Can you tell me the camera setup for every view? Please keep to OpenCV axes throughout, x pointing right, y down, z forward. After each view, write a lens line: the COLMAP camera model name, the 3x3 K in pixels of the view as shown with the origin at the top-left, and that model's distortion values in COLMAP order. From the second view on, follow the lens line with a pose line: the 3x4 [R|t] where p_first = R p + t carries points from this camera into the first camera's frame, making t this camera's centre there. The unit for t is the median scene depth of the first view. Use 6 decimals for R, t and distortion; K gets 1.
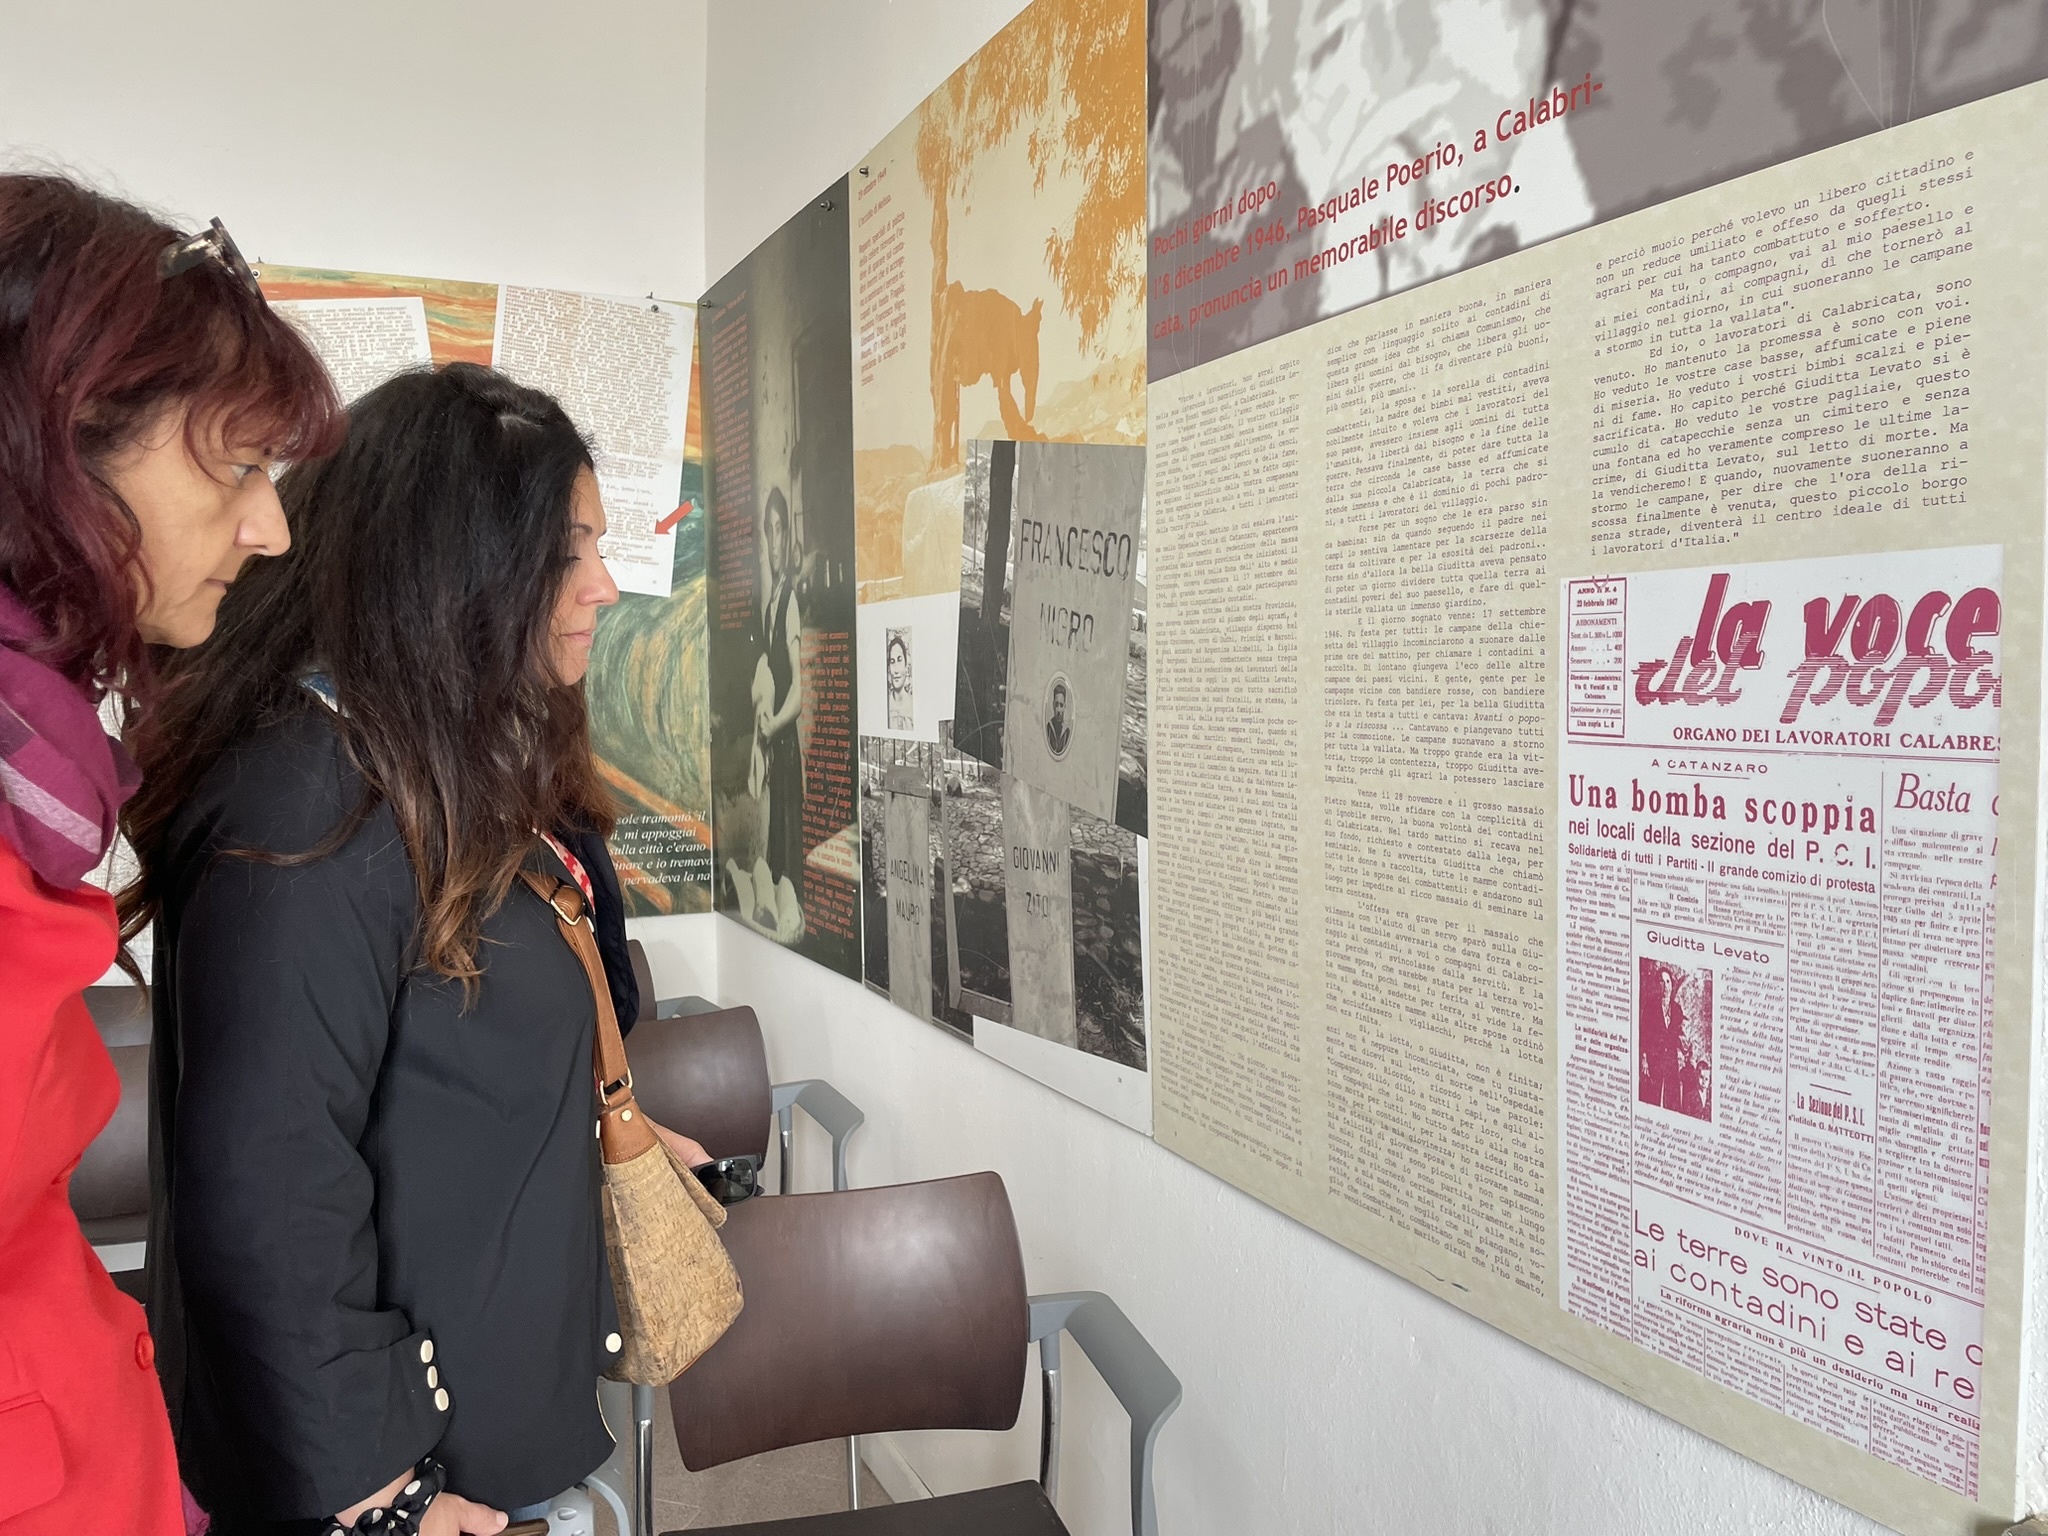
lens RADIAL K [[1554.6, 0, 1014.9], [0, 1554.6, 774.5], [0, 0, 1]] dist [0.107373, -0.151034]
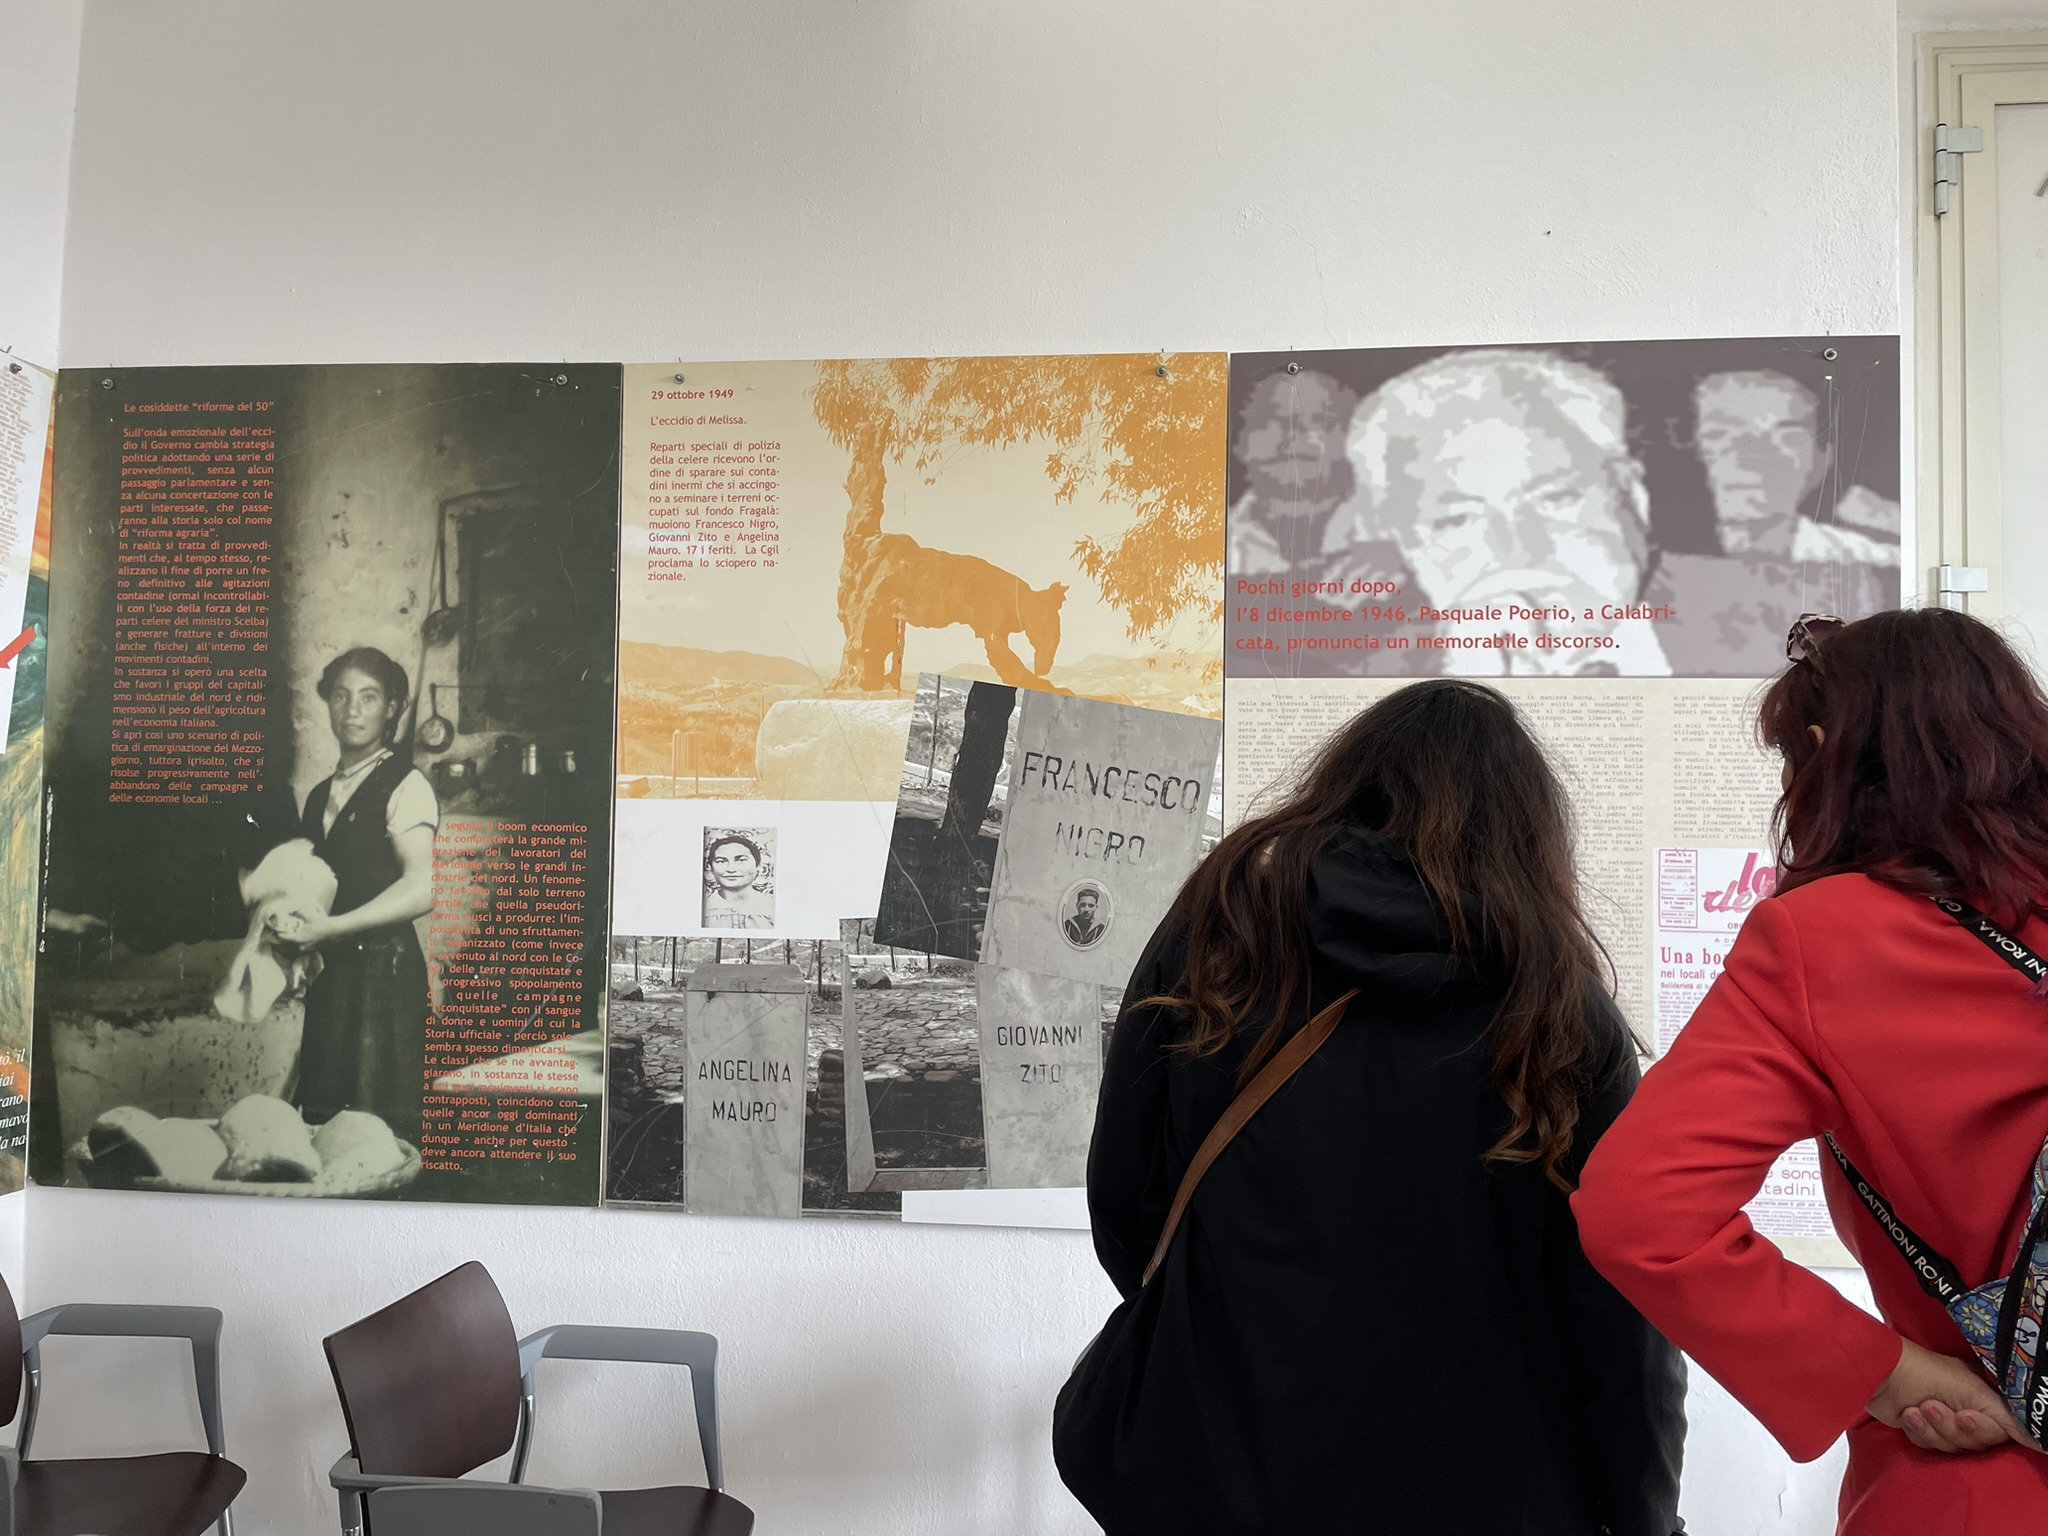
lens RADIAL K [[1554.6, 0, 1014.9], [0, 1554.6, 774.5], [0, 0, 1]] dist [0.107373, -0.151034]
pose [[0.523486, 0.045250, 0.850832, -1.262198], [0.034999, 0.996604, -0.074537, -0.069427], [-0.851315, 0.068797, 0.520124, 0.466427]]
